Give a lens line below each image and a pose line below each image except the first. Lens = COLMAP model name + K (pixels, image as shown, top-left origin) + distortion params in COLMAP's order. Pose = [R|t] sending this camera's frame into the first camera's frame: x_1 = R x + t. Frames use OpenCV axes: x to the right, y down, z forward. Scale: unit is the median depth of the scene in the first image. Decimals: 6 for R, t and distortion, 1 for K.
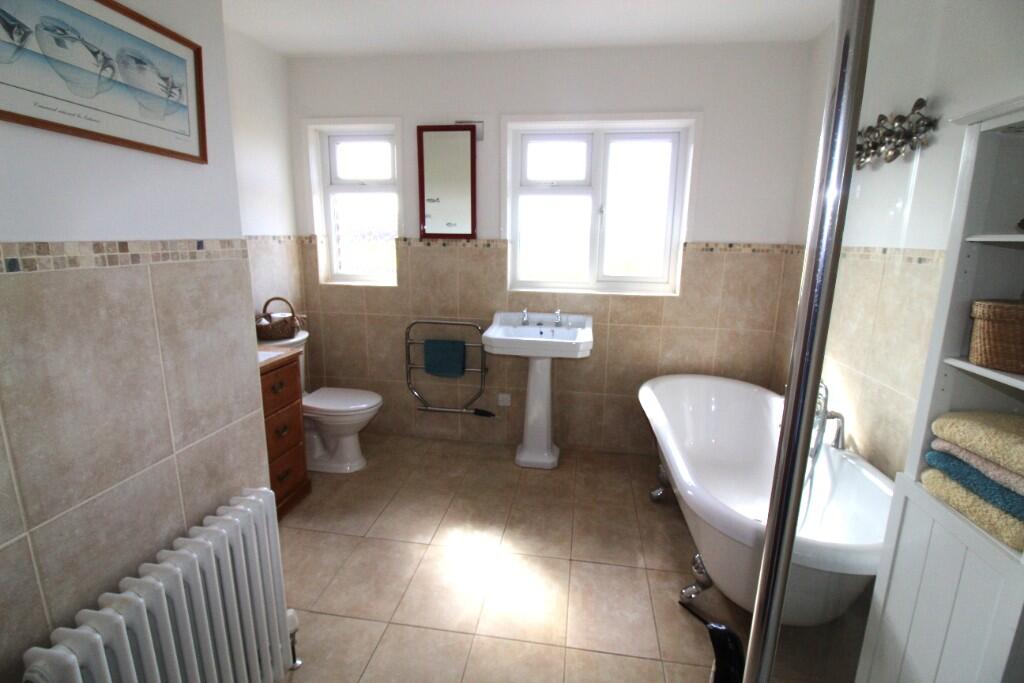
lens RADIAL K [[481.6, 0, 512.0], [0, 481.6, 341.5], [0, 0, 1]] dist [-0.002583, -0.001921]
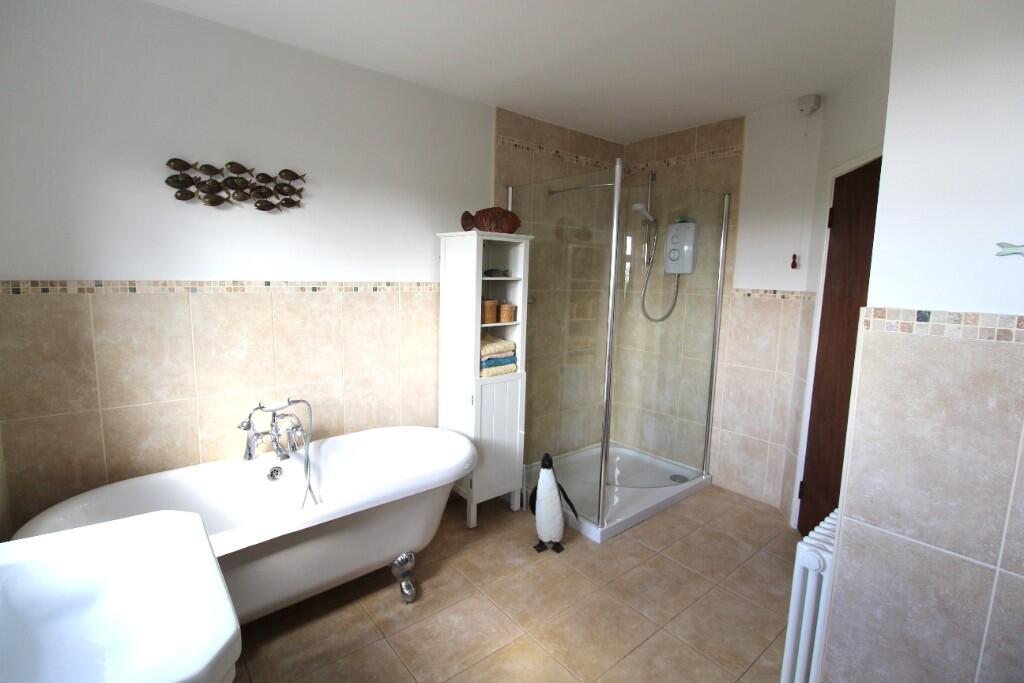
lens RADIAL K [[481.6, 0, 512.0], [0, 481.6, 341.5], [0, 0, 1]] dist [-0.002583, -0.001921]
pose [[-0.758404, -0.120076, 0.640628, -0.534752], [0.108063, 0.946116, 0.305265, -0.400840], [-0.642764, 0.300742, -0.704563, 1.703730]]
